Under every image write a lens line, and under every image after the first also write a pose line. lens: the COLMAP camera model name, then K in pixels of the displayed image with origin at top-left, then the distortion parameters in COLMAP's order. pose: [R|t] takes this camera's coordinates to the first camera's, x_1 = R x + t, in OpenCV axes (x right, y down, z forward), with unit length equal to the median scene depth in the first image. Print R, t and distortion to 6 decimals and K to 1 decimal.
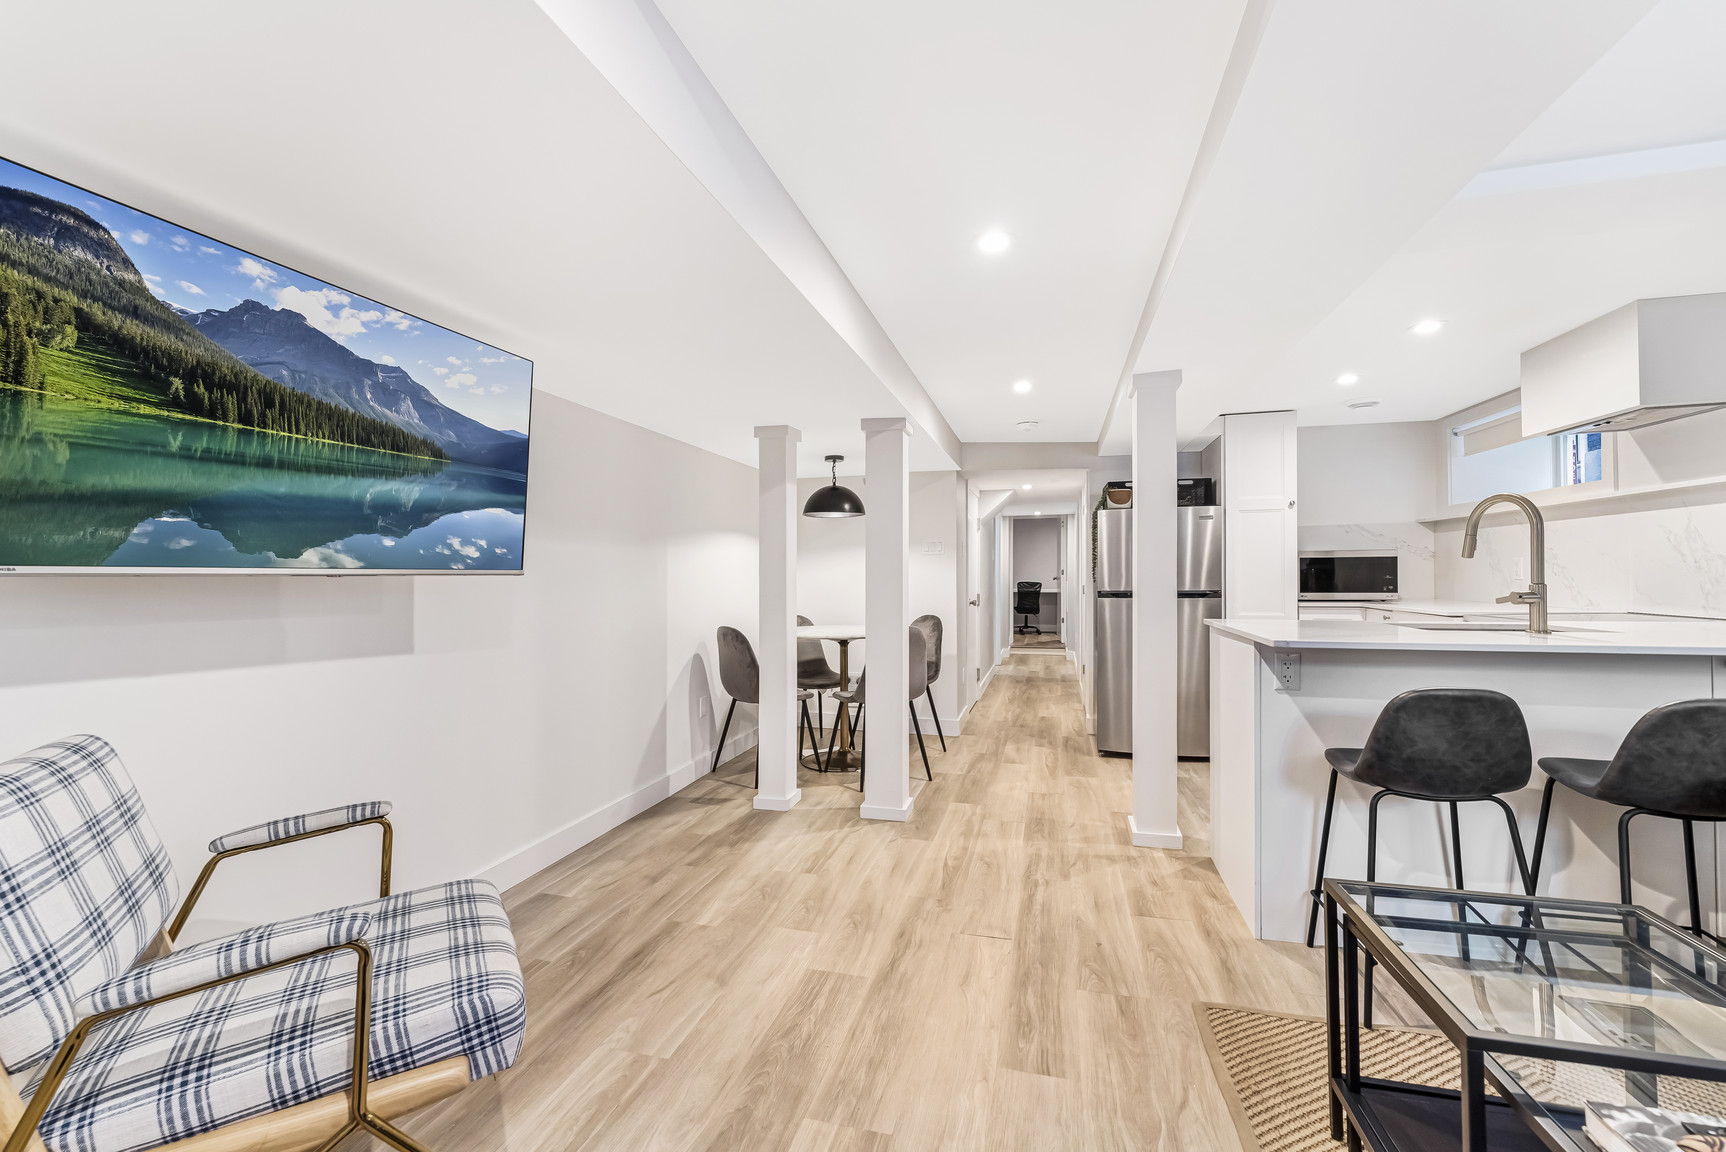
lens RADIAL K [[694.8, 0, 854.7], [0, 694.8, 571.8], [0, 0, 1]] dist [0.000326, -0.000060]
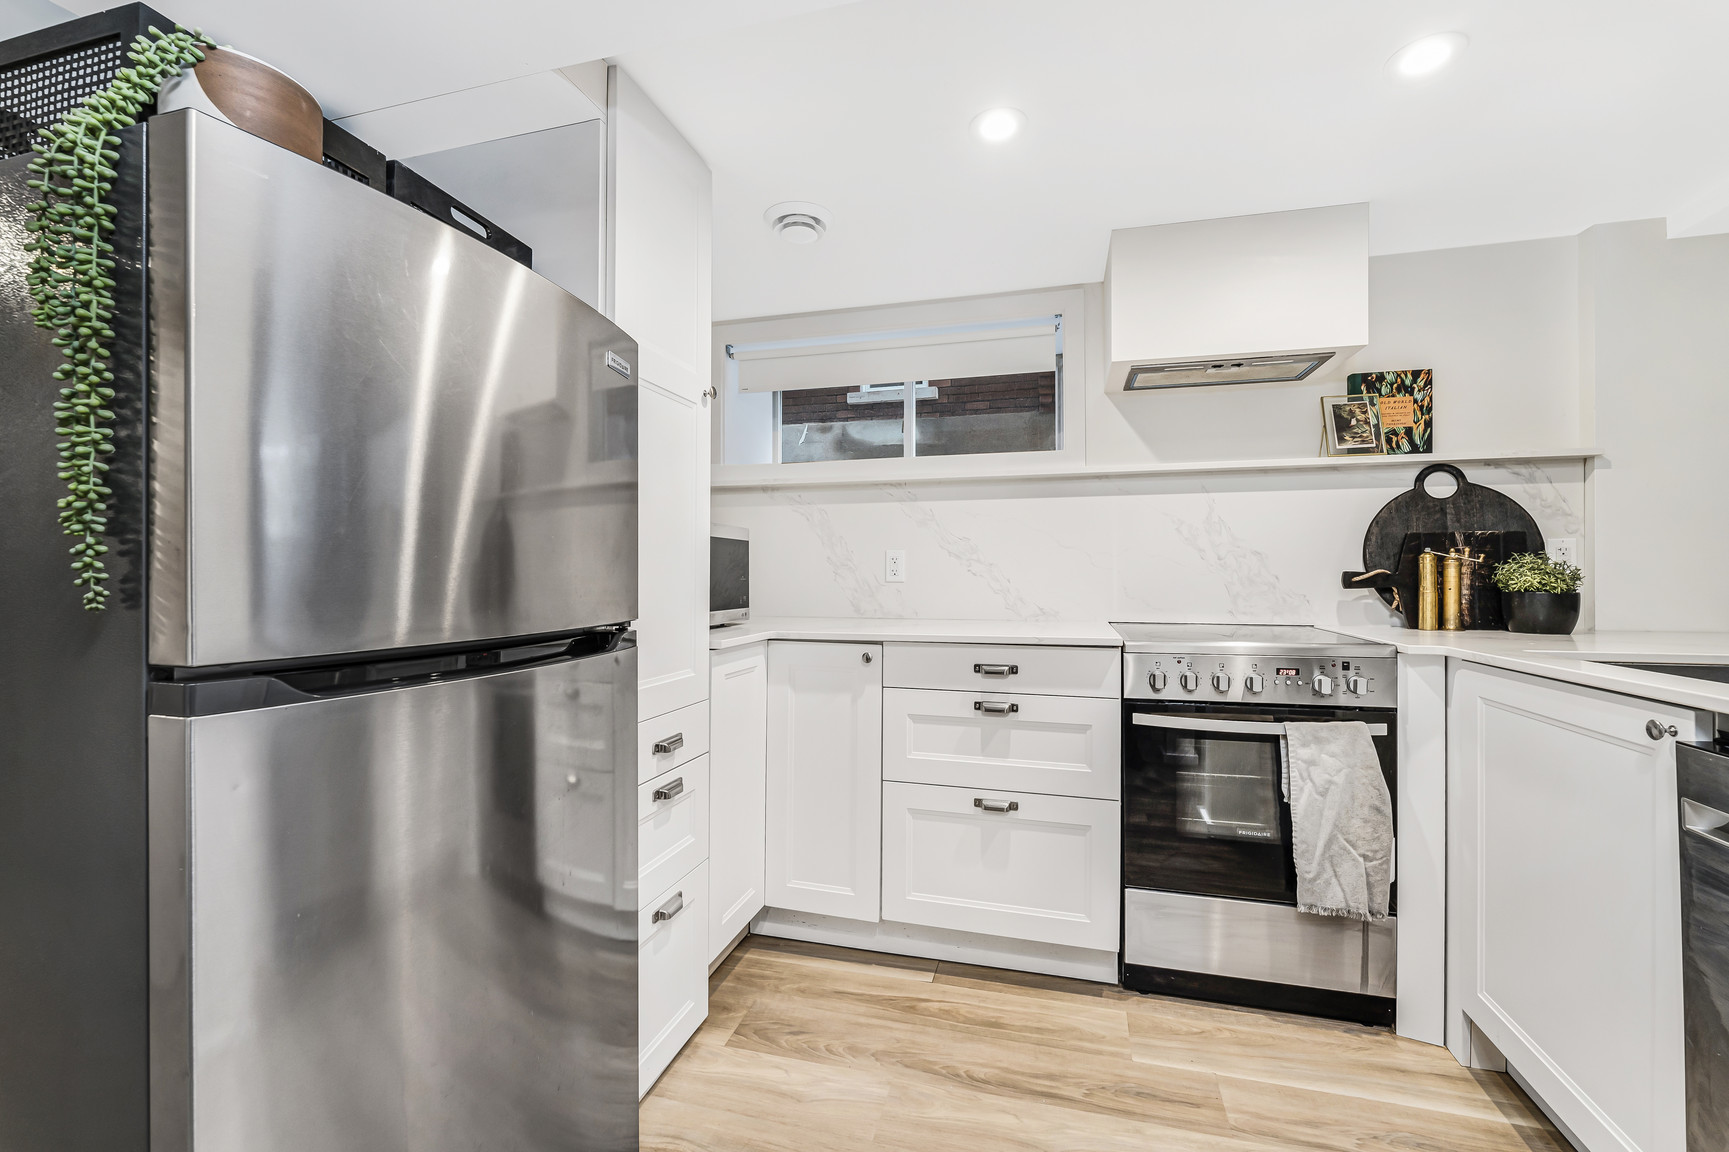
lens RADIAL K [[721.6, 0, 865.1], [0, 721.6, 592.0], [0, 0, 1]] dist [-0.001695, -0.000443]
pose [[-0.004514, -0.015100, 0.999876, 0.156970], [-0.002177, 0.999884, 0.015090, 0.006482], [-0.999987, -0.002108, -0.004547, 0.666592]]
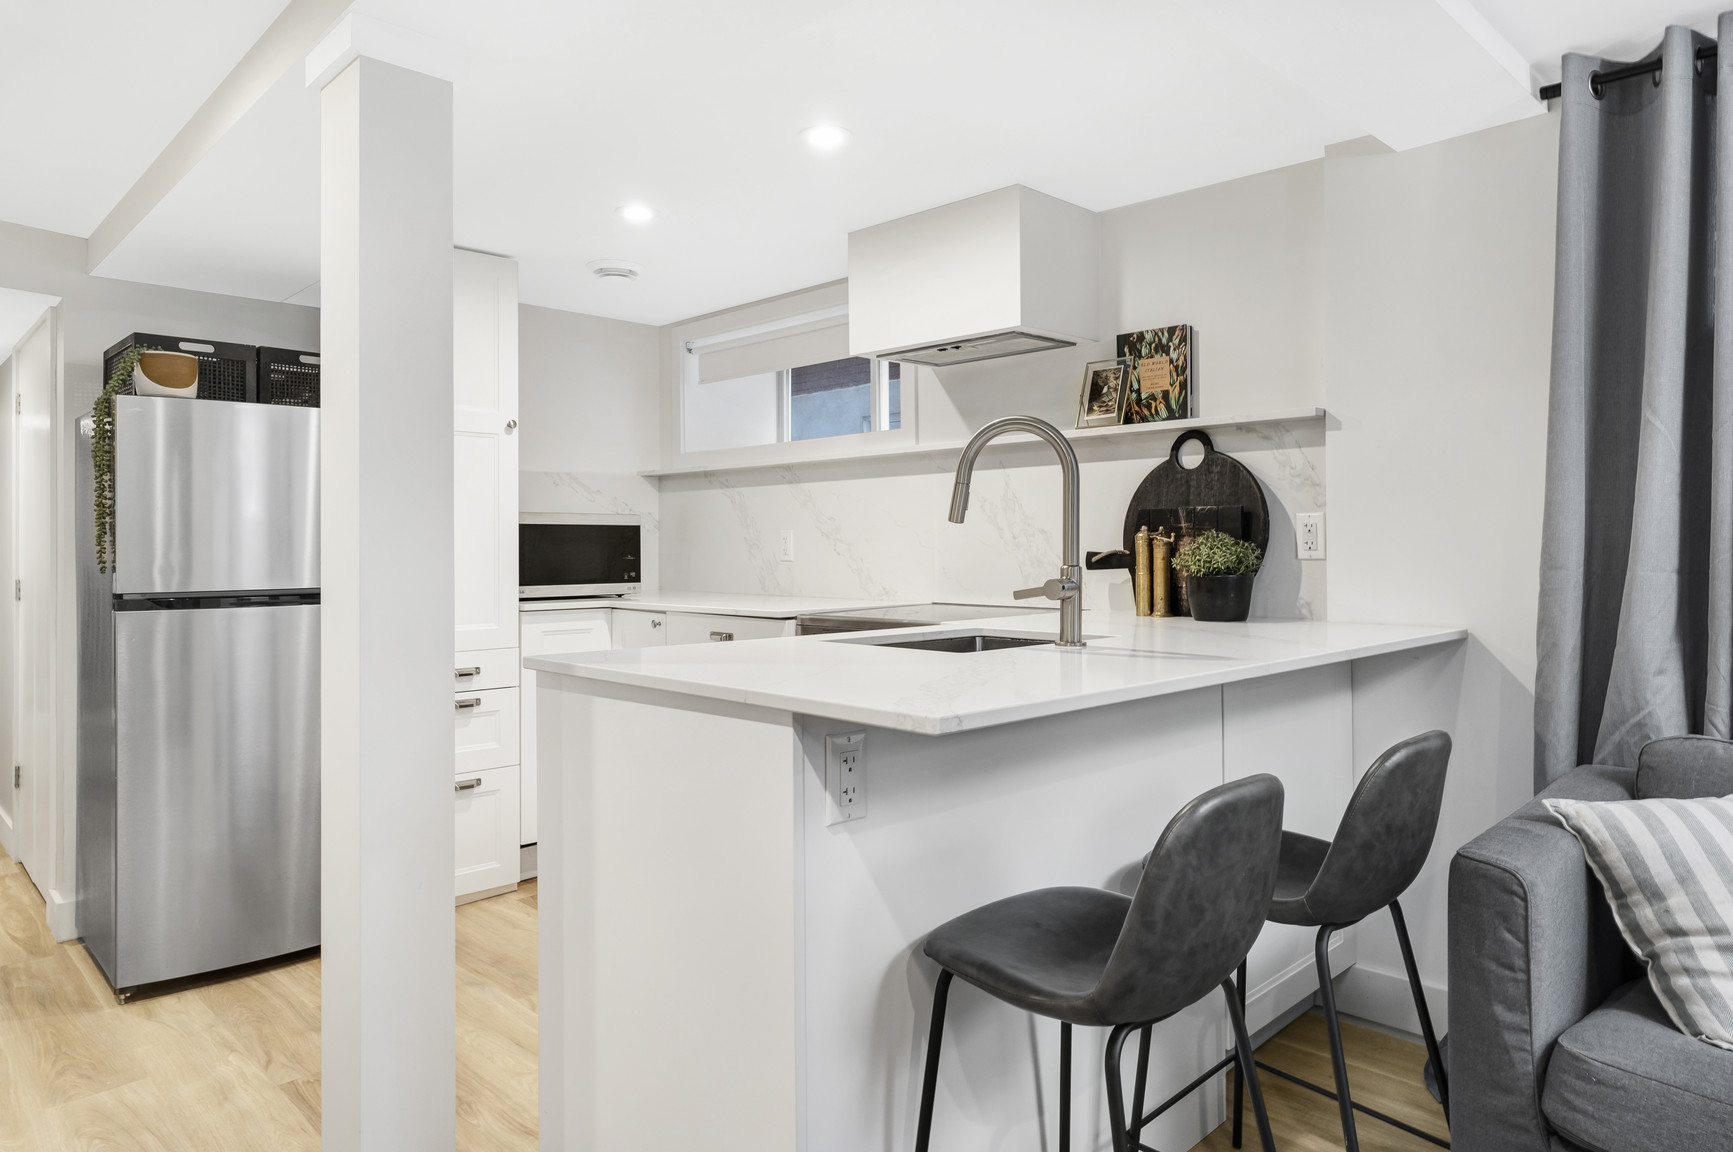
lens RADIAL K [[1066.7, 0, 866.5], [0, 1066.7, 576.0], [0, 0, 1]] dist [-0.023169, 0.003231]
pose [[0.489413, -0.013082, 0.871954, 0.028133], [-0.005295, 0.999824, 0.017973, 0.004043], [-0.872036, -0.013413, 0.489258, 0.255242]]
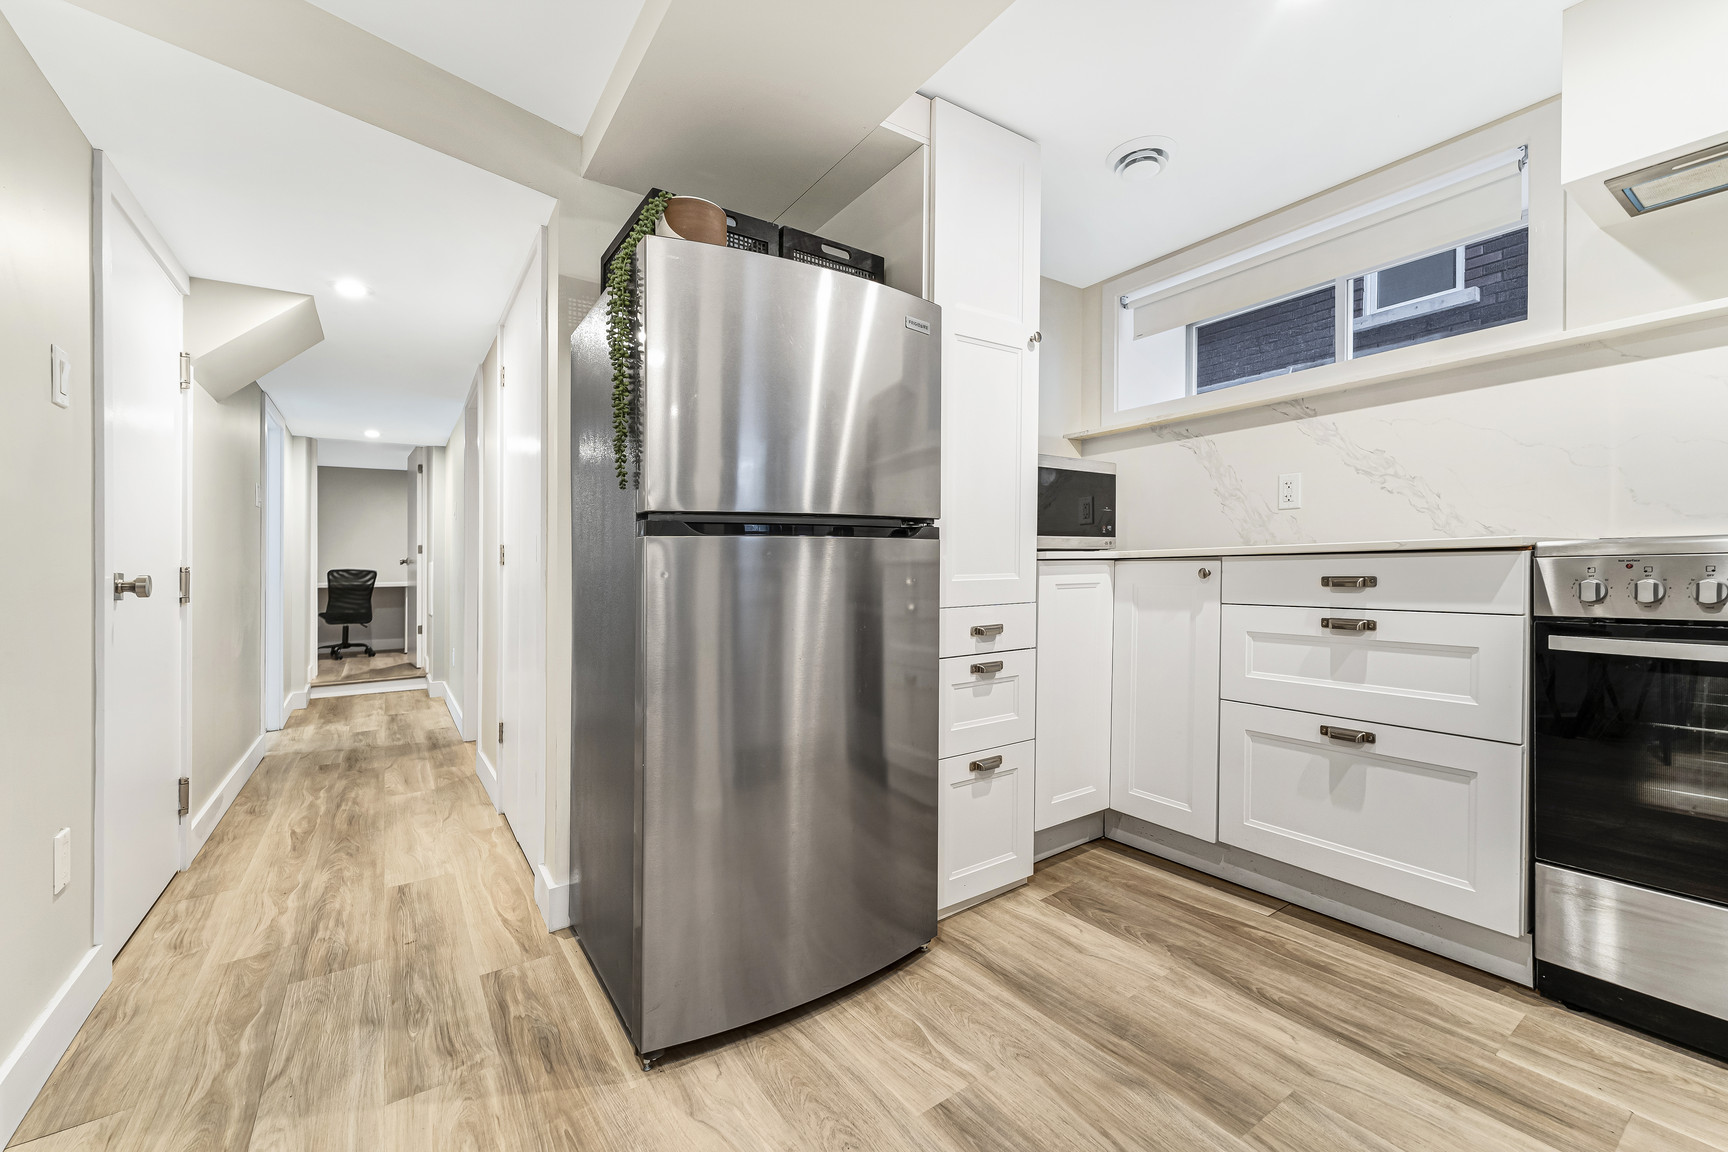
lens RADIAL K [[715.1, 0, 871.5], [0, 715.1, 575.6], [0, 0, 1]] dist [-0.001320, -0.000535]
pose [[0.639751, -0.009206, 0.768527, 0.141233], [0.007407, 0.999956, 0.005813, 0.041584], [-0.768547, 0.001973, 0.639791, 0.567240]]
